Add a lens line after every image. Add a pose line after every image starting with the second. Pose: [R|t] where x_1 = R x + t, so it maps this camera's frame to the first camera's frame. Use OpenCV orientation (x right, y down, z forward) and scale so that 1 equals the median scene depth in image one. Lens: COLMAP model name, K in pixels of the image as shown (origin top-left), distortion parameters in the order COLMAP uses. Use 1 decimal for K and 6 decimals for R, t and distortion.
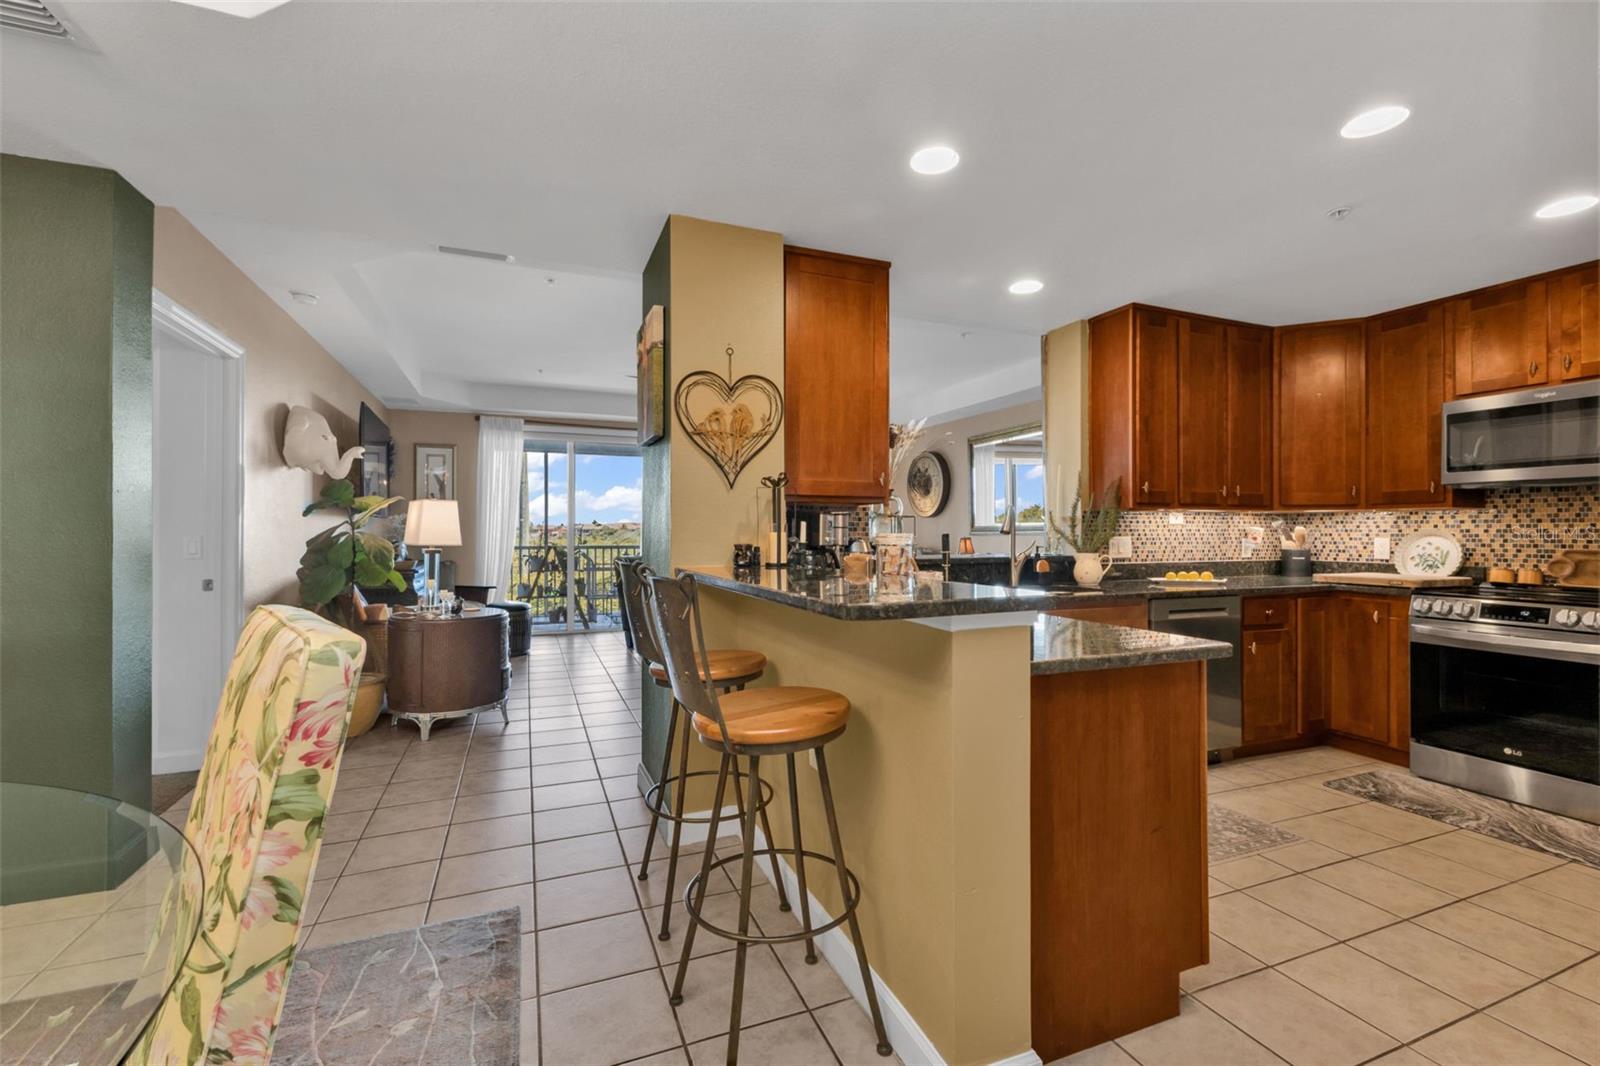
lens RADIAL K [[704.9, 0, 790.0], [0, 704.9, 528.6], [0, 0, 1]] dist [0.002637, -0.003868]
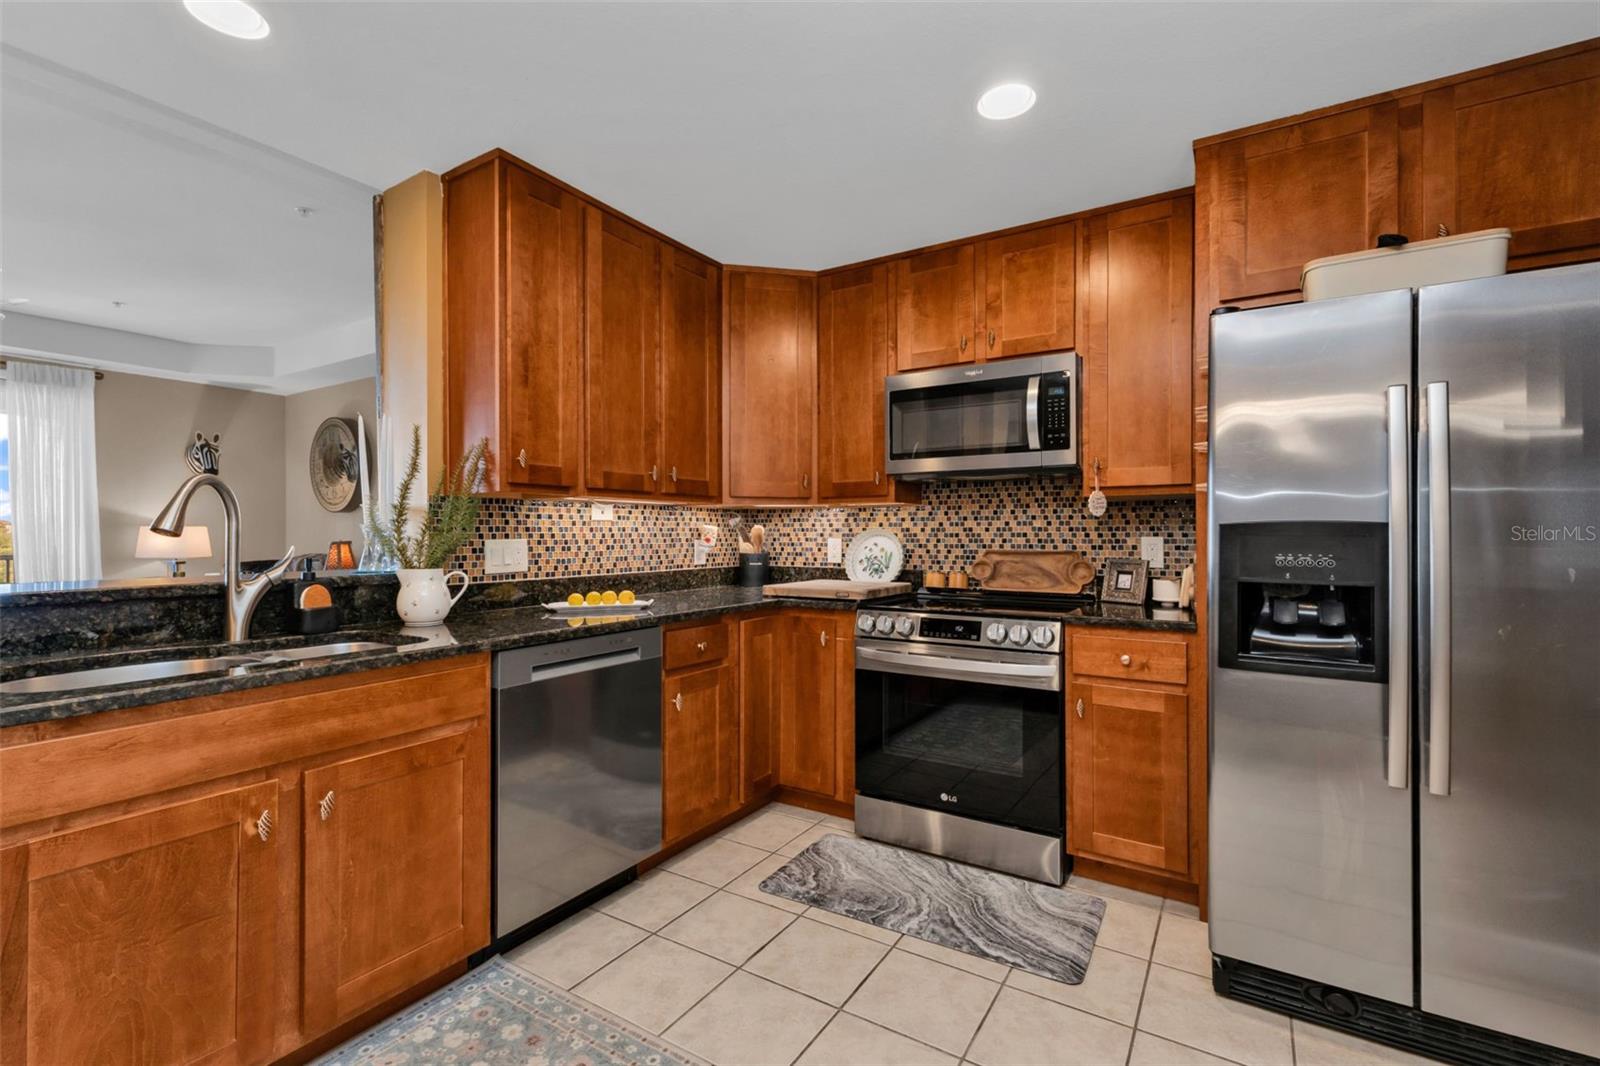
lens RADIAL K [[690.6, 0, 800.0], [0, 690.6, 533.0], [0, 0, 1]] dist [-0.003297, -0.000530]
pose [[0.817286, -0.002742, 0.576226, 0.354261], [0.000540, 0.999992, 0.003994, 0.003654], [-0.576232, -0.002953, 0.817281, 0.371420]]
